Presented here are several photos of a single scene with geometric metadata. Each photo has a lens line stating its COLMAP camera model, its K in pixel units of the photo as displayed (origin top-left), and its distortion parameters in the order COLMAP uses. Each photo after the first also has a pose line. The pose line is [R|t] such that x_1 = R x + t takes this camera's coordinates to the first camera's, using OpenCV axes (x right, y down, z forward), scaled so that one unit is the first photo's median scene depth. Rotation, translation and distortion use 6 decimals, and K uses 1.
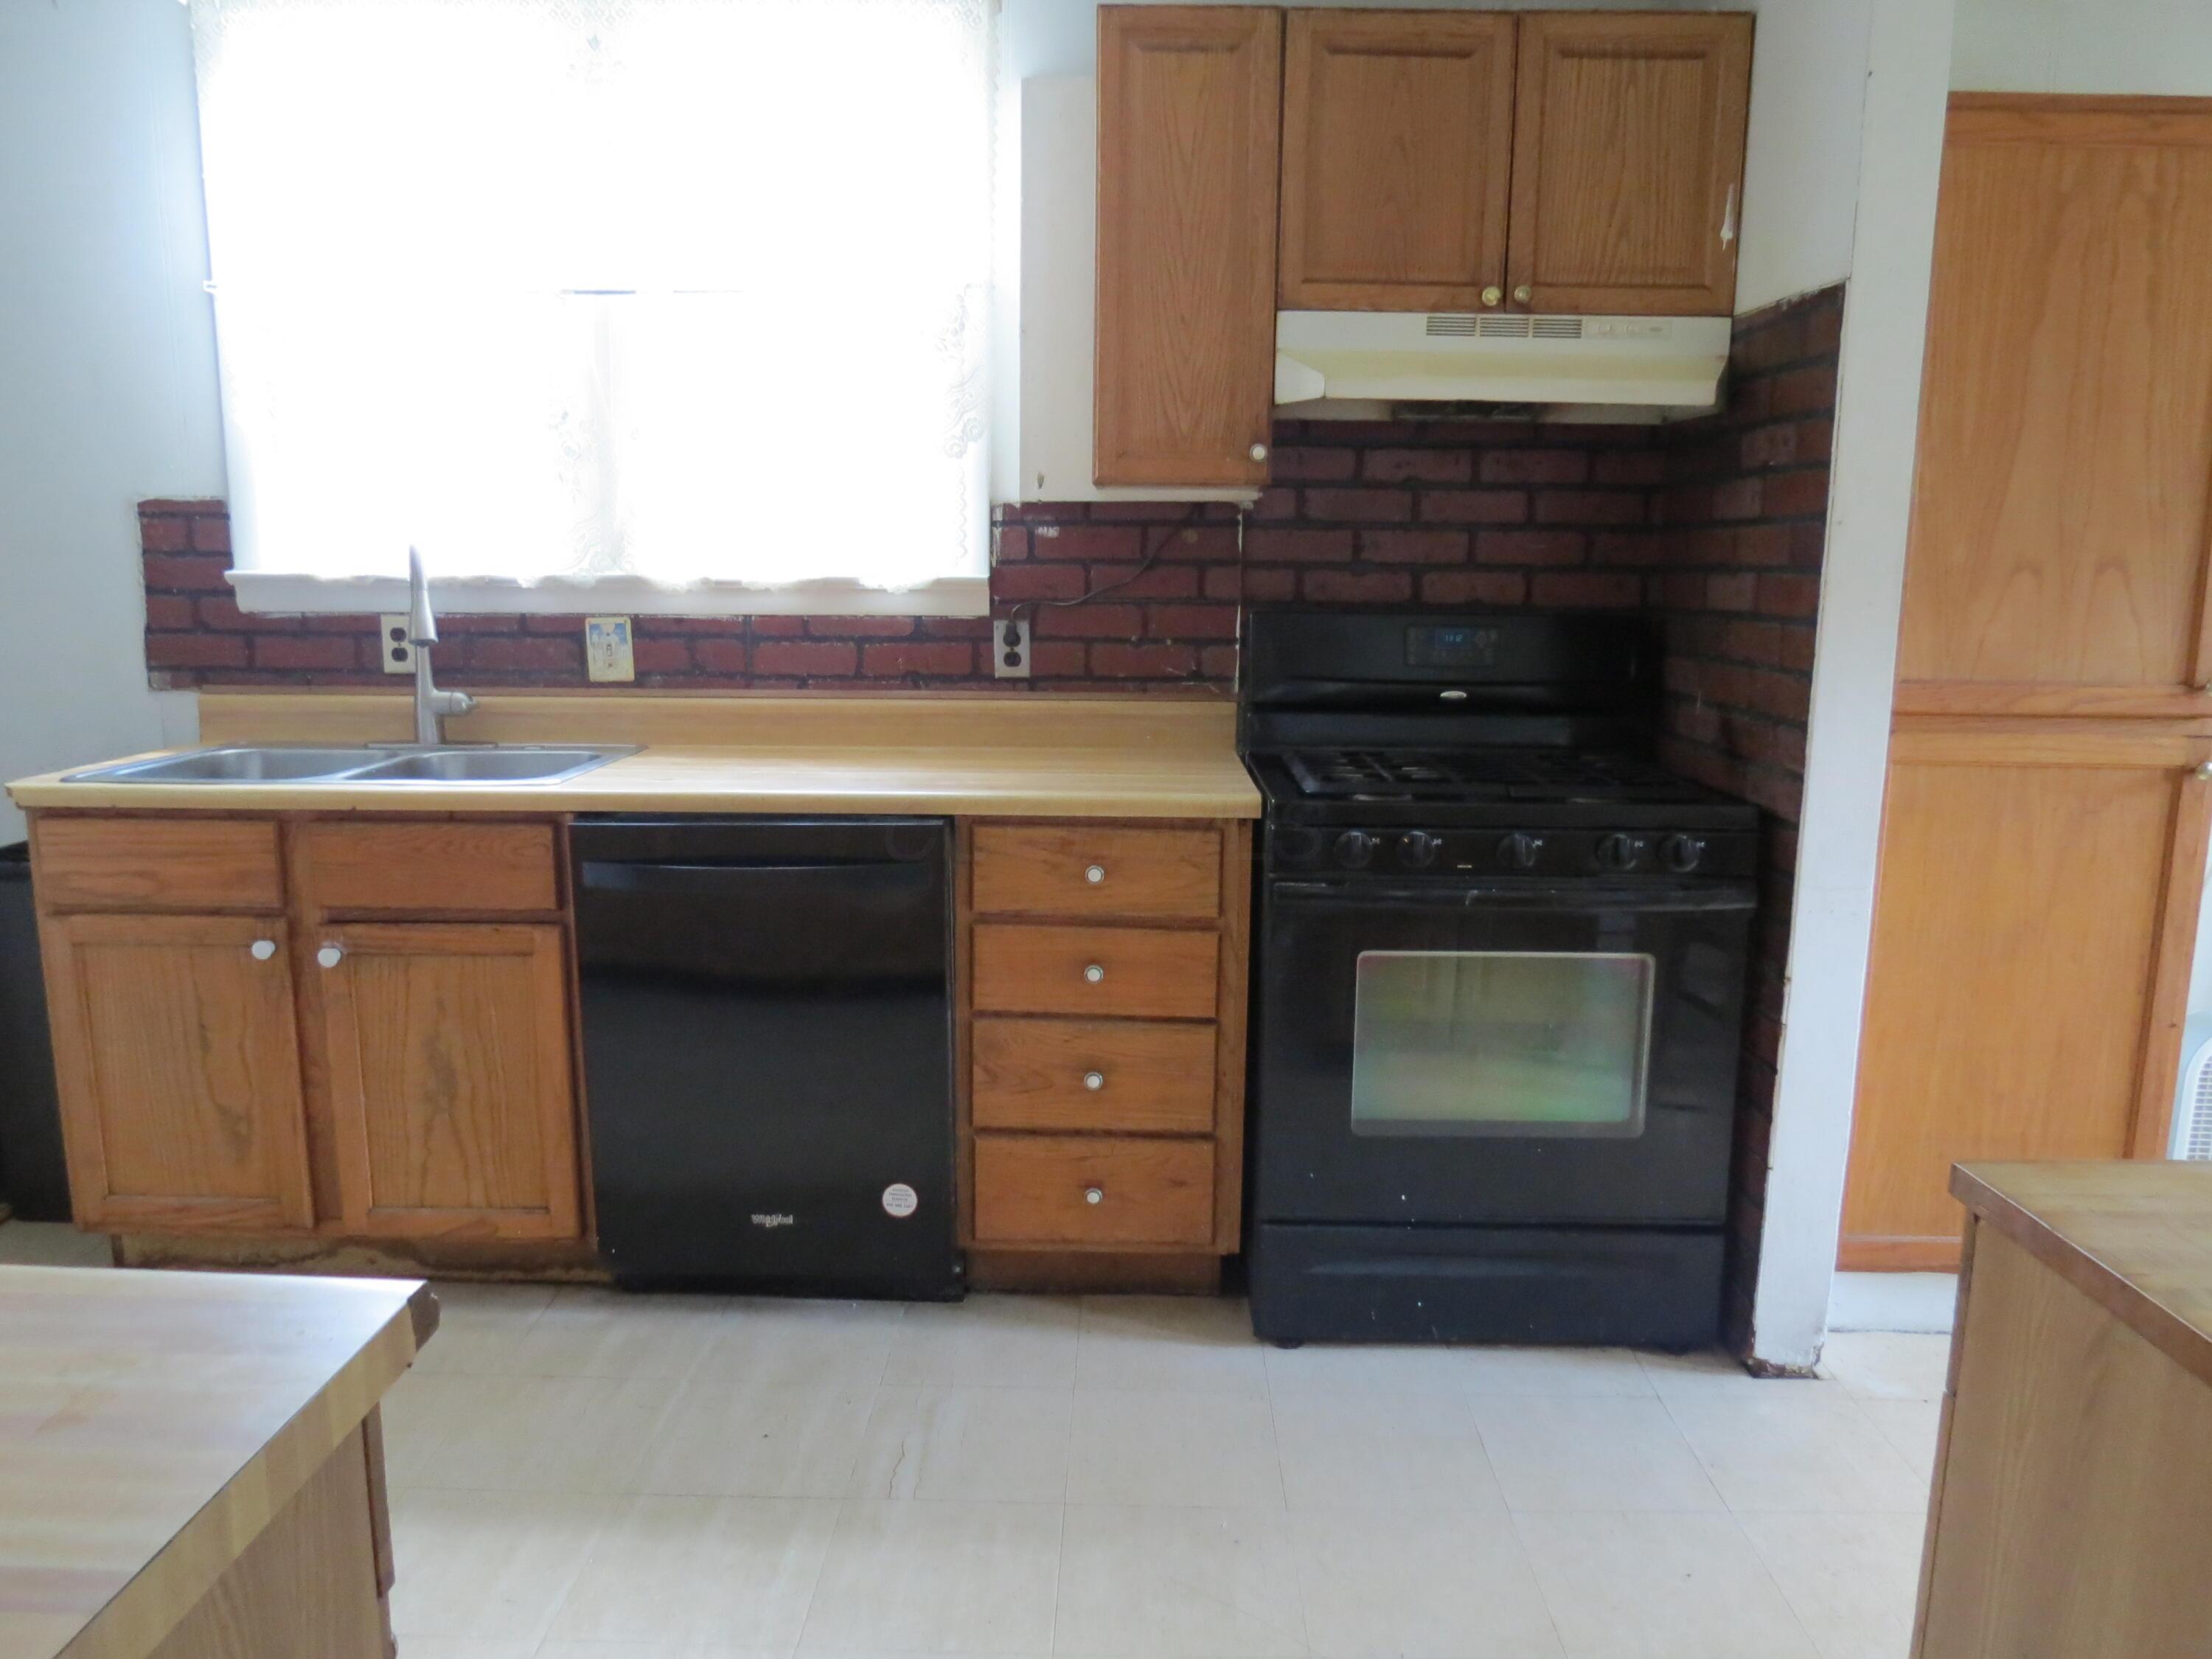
lens RADIAL K [[1556.9, 0, 1095.7], [0, 1556.9, 826.5], [0, 0, 1]] dist [-0.035839, 0.016516]
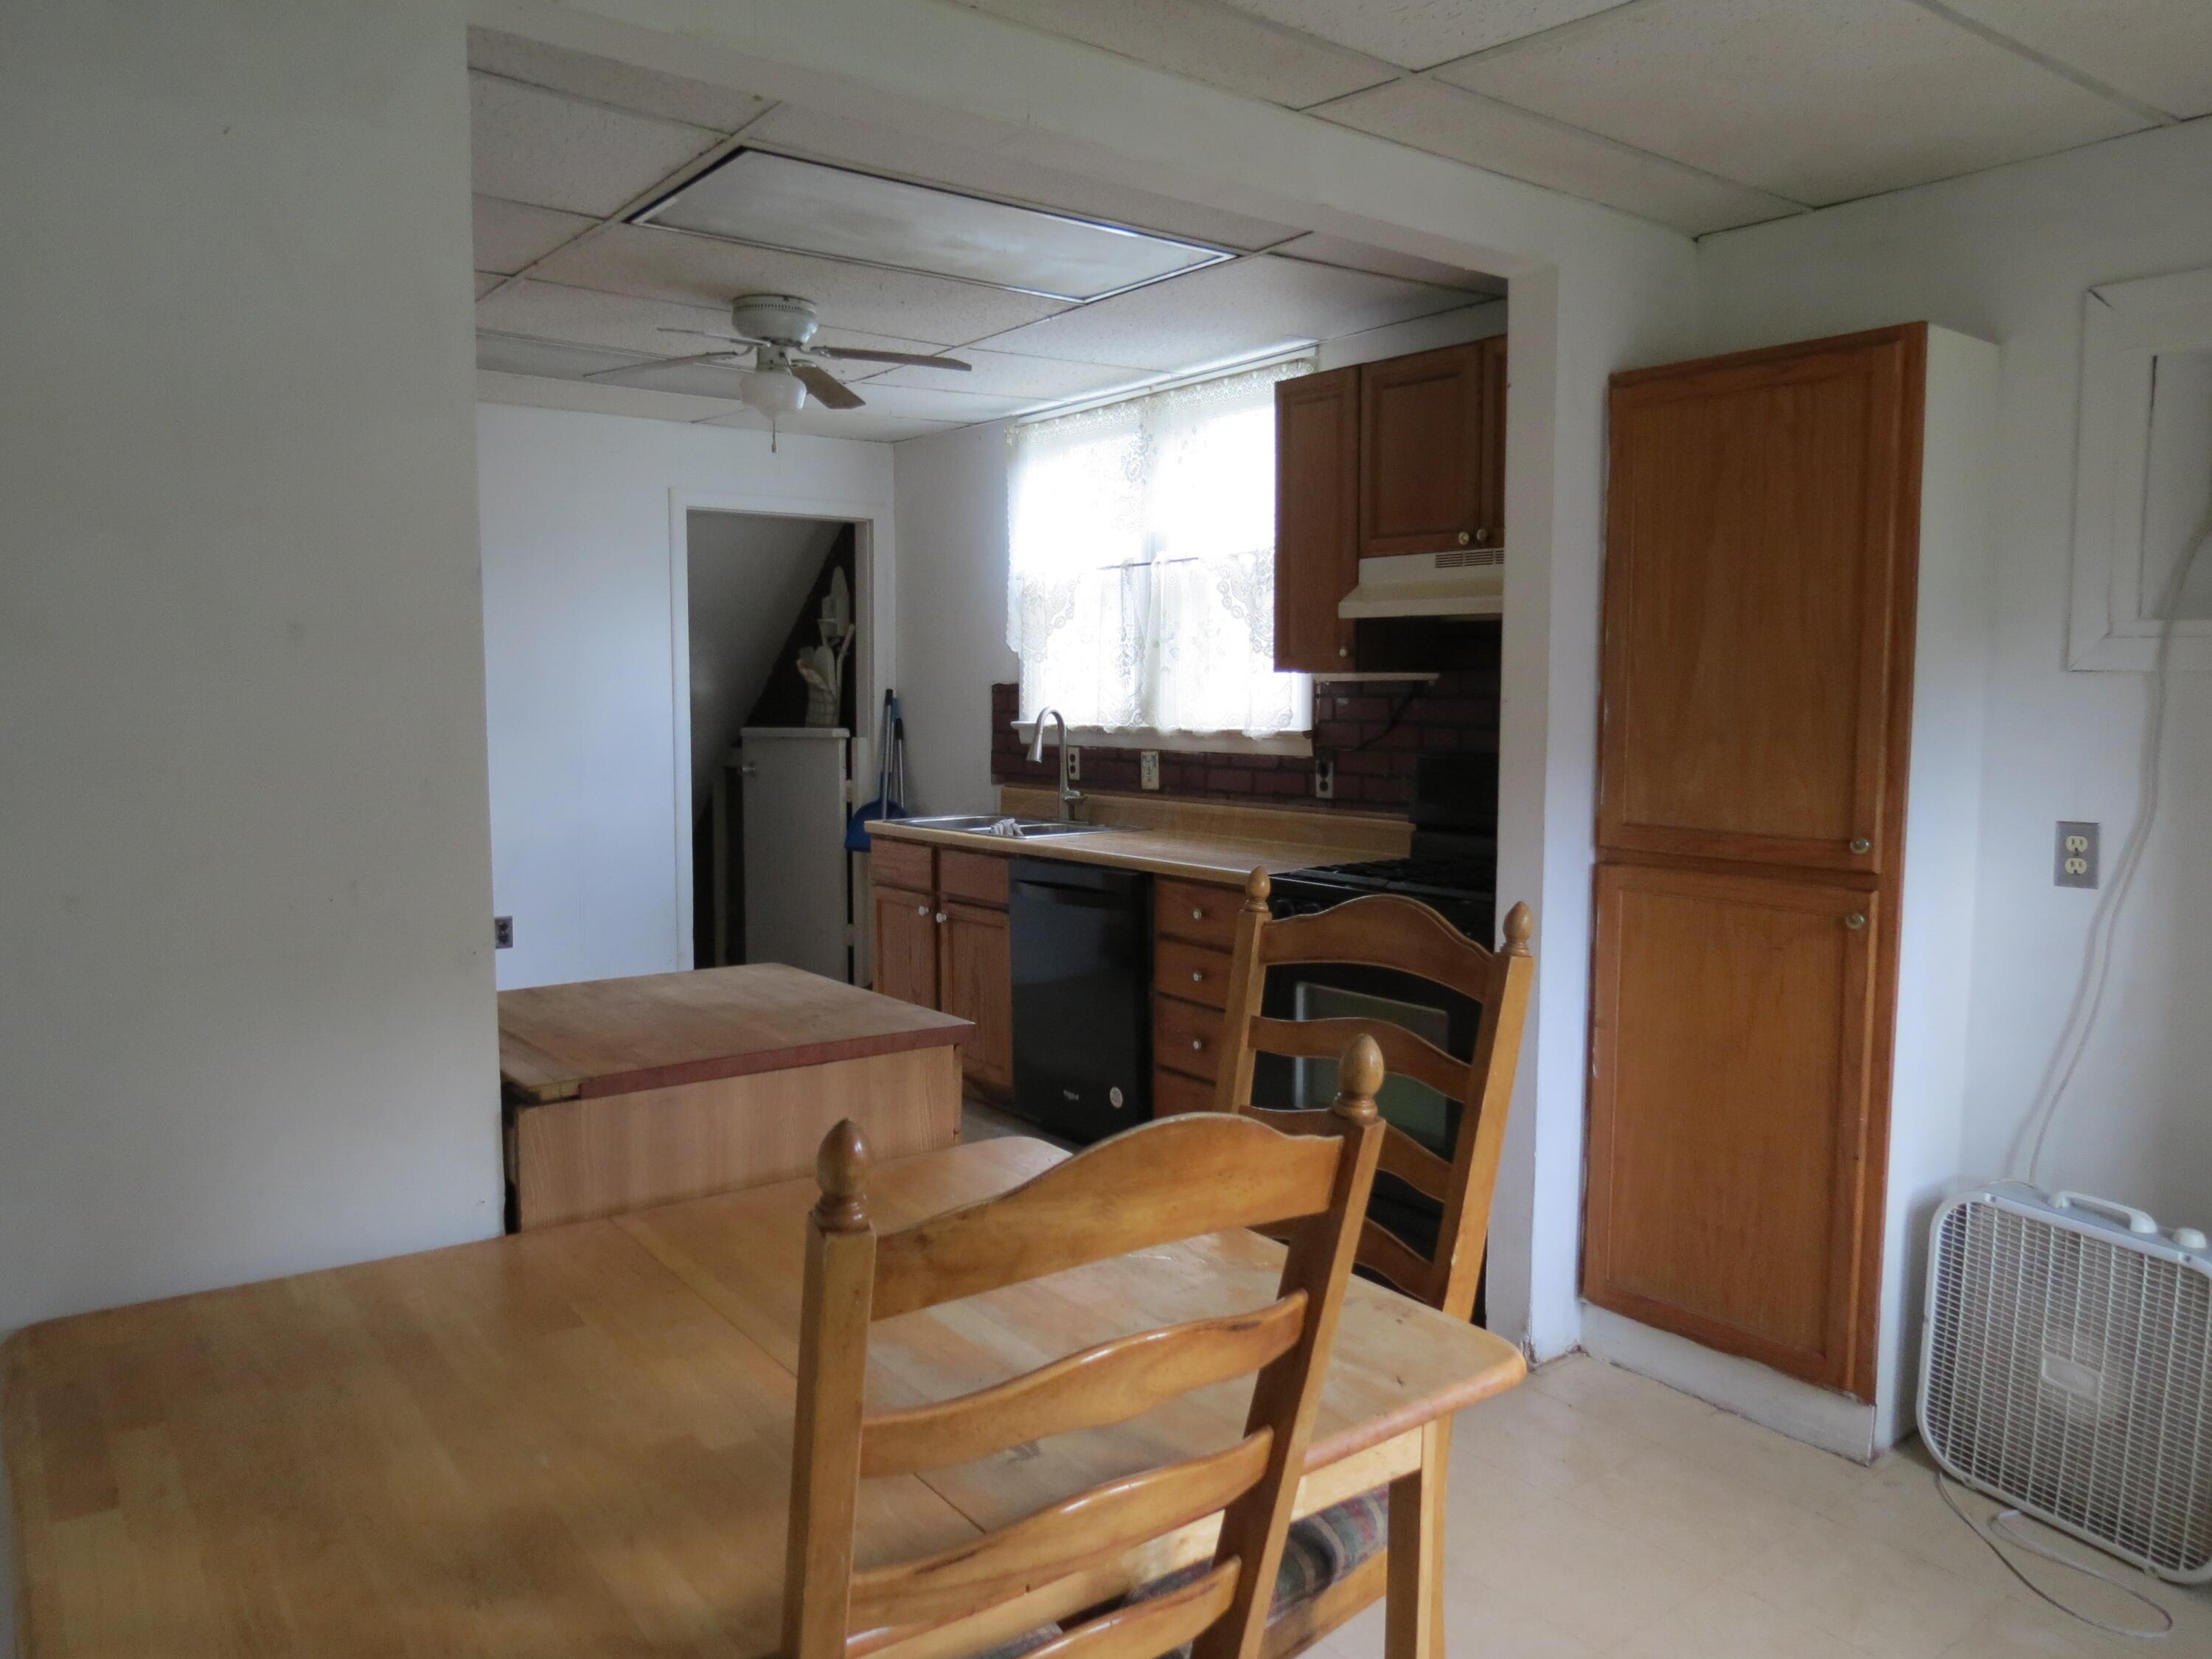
lens RADIAL K [[1556.9, 0, 1095.0], [0, 1556.9, 836.3], [0, 0, 1]] dist [-0.035839, 0.016516]
pose [[0.631229, 0.065330, -0.772840, 0.967994], [-0.125302, 0.991946, -0.018491, -0.005476], [0.765408, 0.108510, 0.634331, -0.102163]]
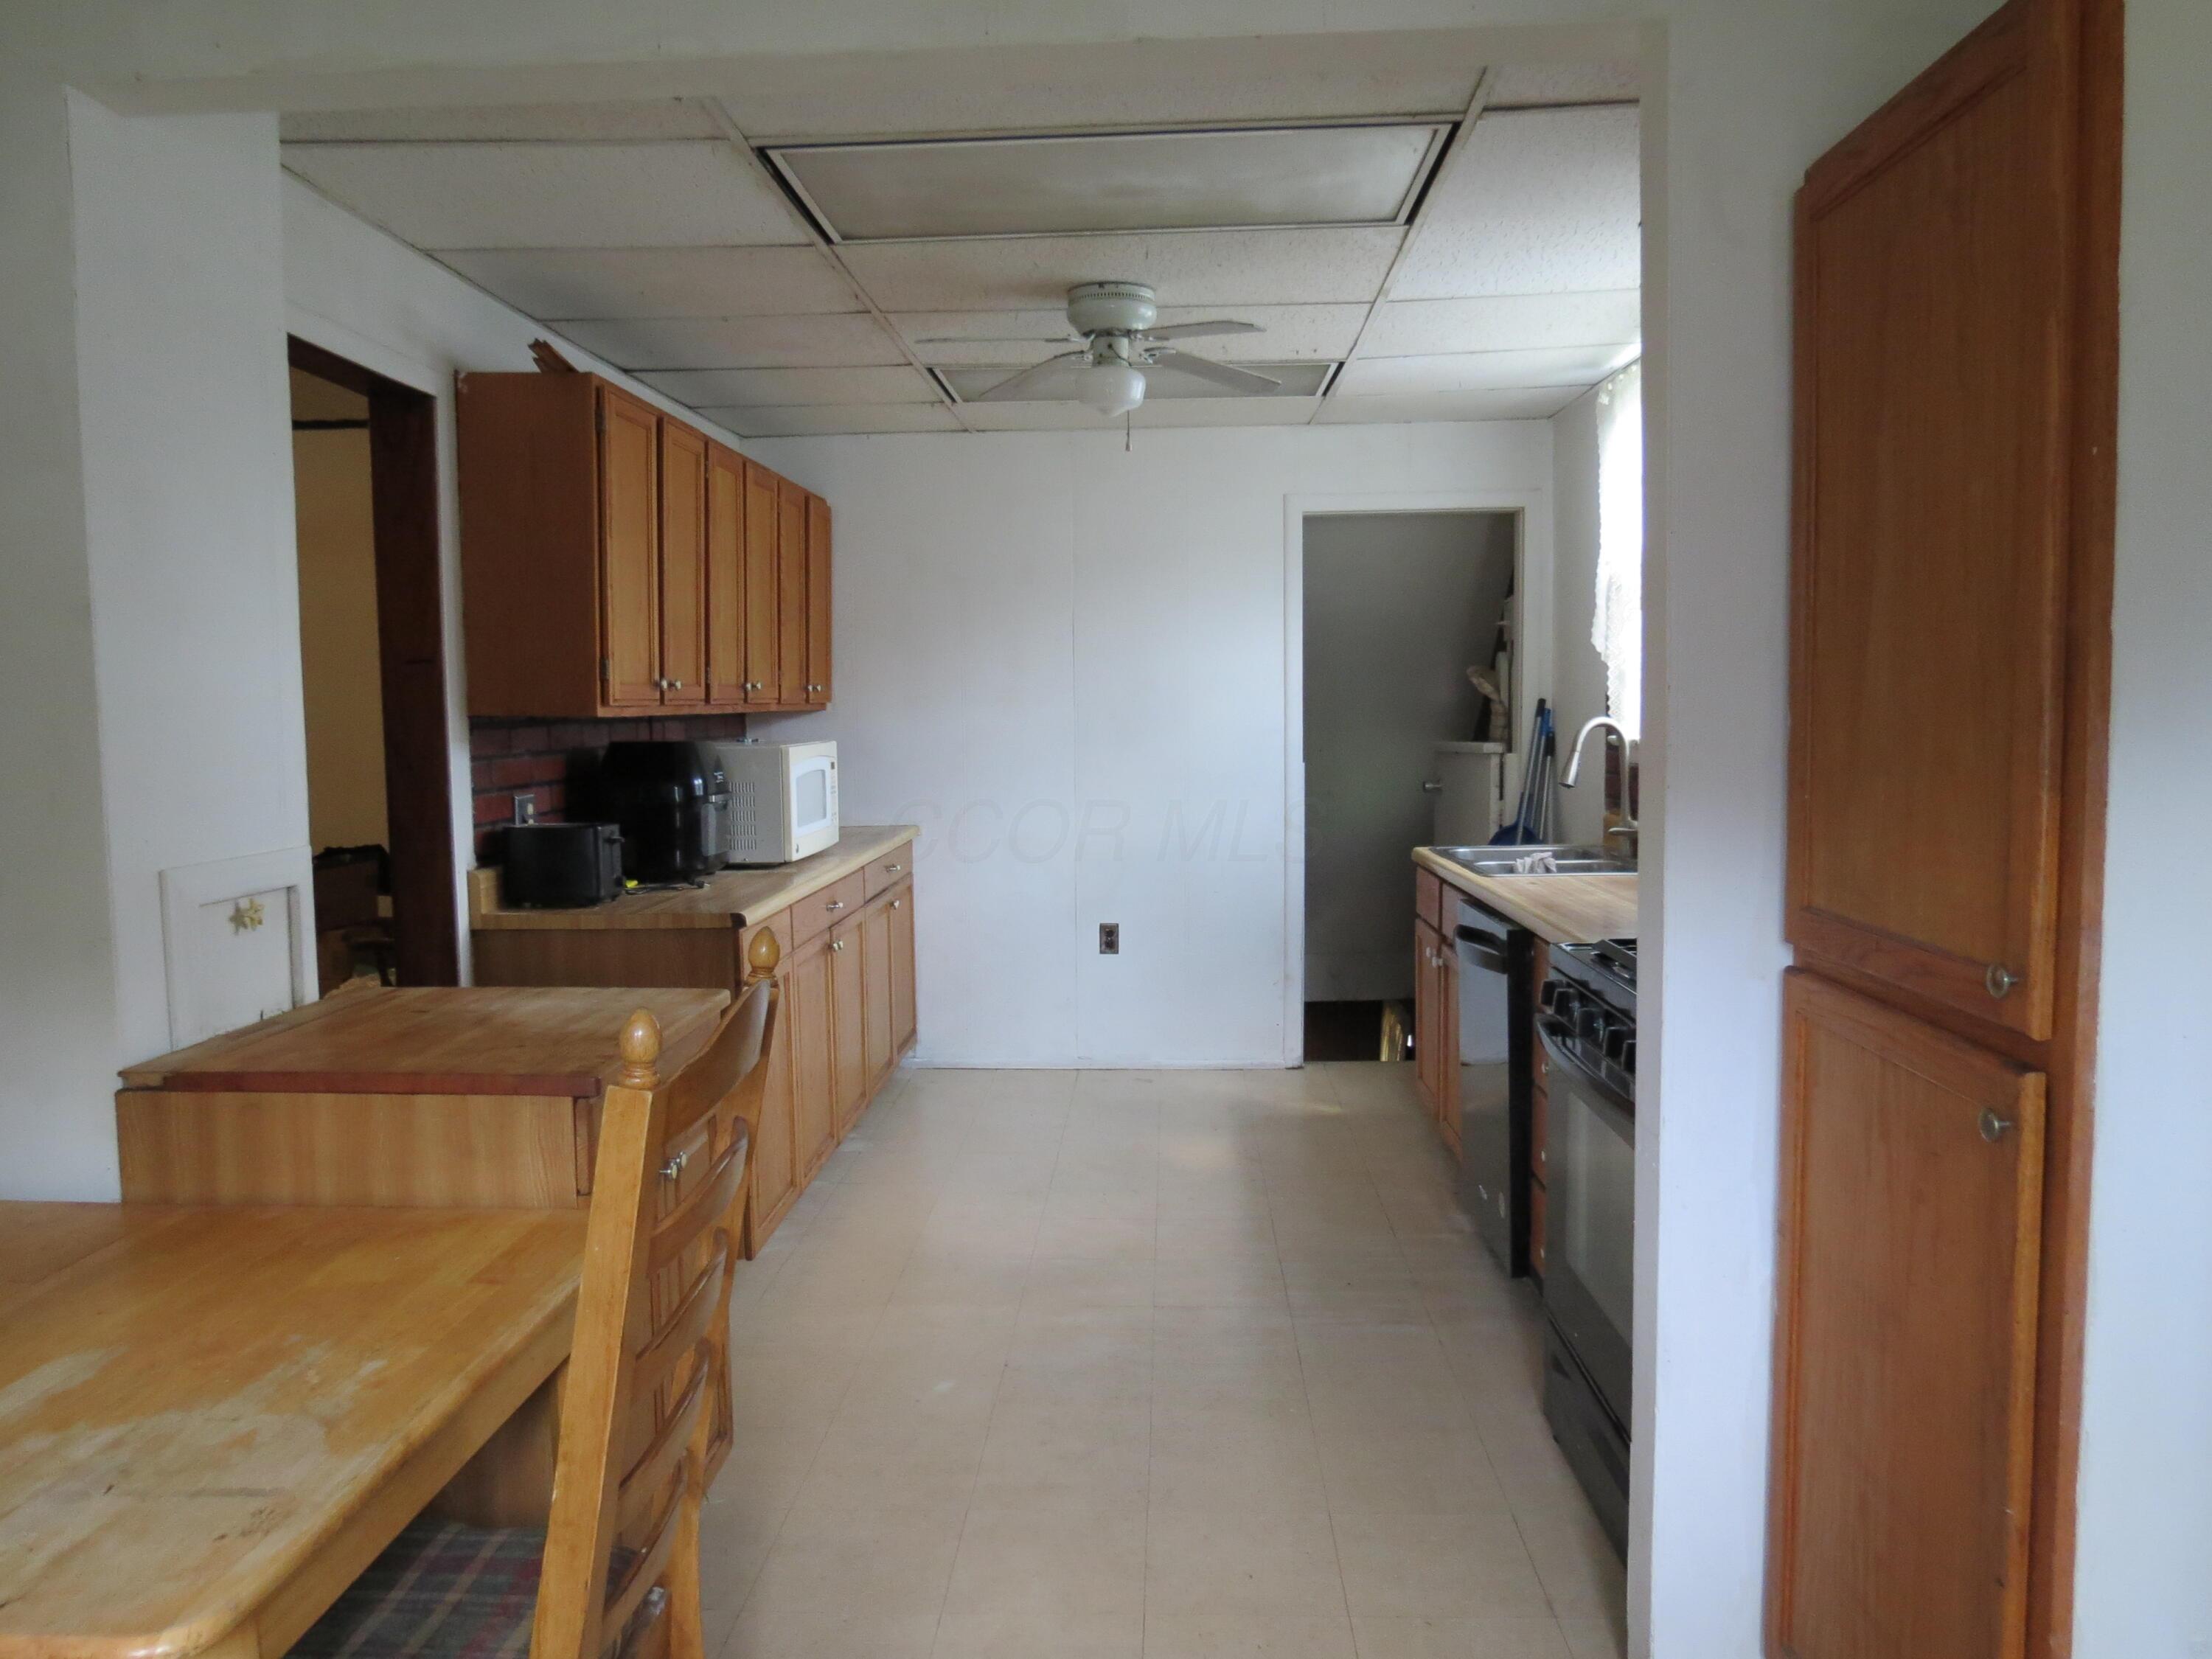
lens RADIAL K [[1556.9, 0, 1115.2], [0, 1556.9, 828.3], [0, 0, 1]] dist [-0.035839, 0.016516]
pose [[-0.013168, 0.068614, -0.997556, 1.014057], [-0.153074, 0.985745, 0.069822, -0.106428], [0.988127, 0.153619, -0.002477, 0.526991]]
